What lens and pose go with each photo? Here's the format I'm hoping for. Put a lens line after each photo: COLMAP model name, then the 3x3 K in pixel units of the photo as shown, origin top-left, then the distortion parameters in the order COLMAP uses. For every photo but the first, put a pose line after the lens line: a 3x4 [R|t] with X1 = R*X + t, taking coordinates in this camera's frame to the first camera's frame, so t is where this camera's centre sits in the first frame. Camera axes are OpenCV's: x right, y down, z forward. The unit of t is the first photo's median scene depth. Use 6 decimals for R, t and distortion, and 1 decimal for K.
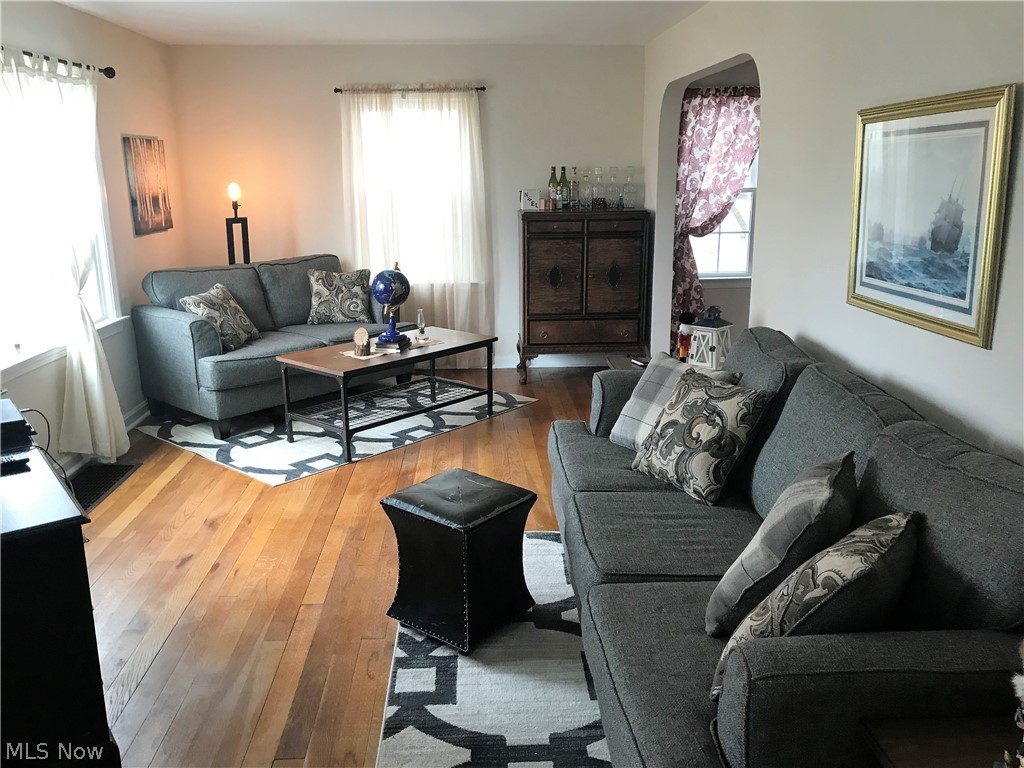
lens RADIAL K [[837.0, 0, 502.8], [0, 837.0, 379.5], [0, 0, 1]] dist [0.048121, -0.058355]
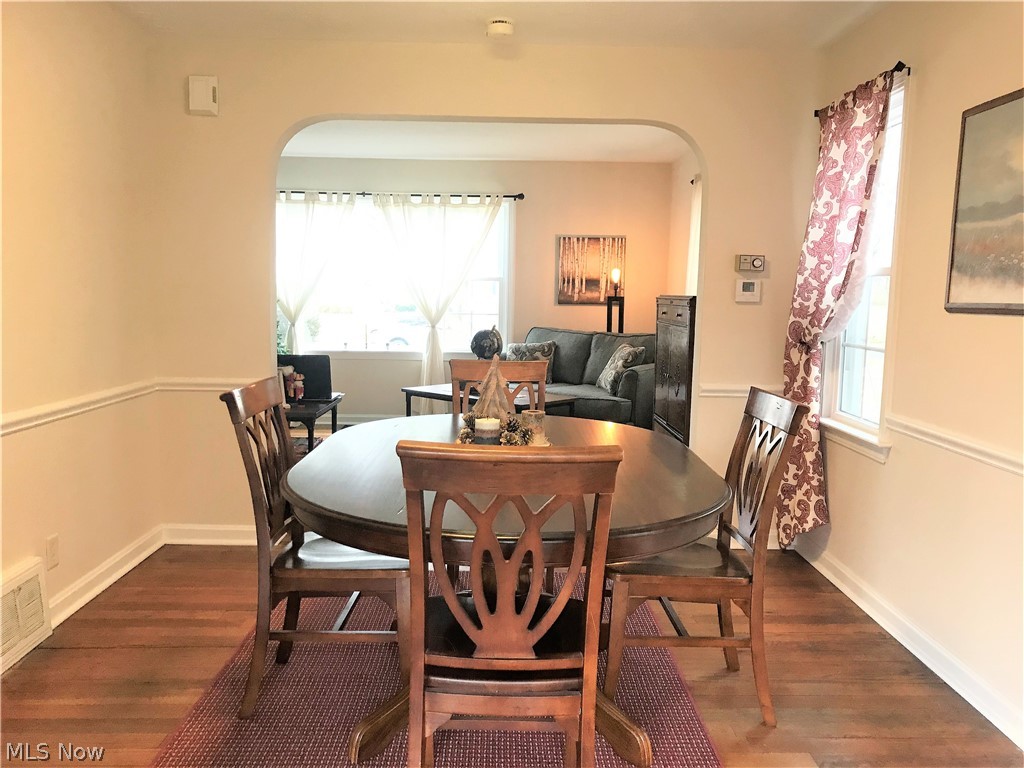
lens RADIAL K [[837.0, 0, 518.6], [0, 837.0, 379.3], [0, 0, 1]] dist [0.048121, -0.058355]
pose [[-0.020721, 0.114760, -0.993177, 0.993438], [-0.260617, 0.958426, 0.116182, -0.197038], [0.965220, 0.261246, 0.010049, 0.959732]]
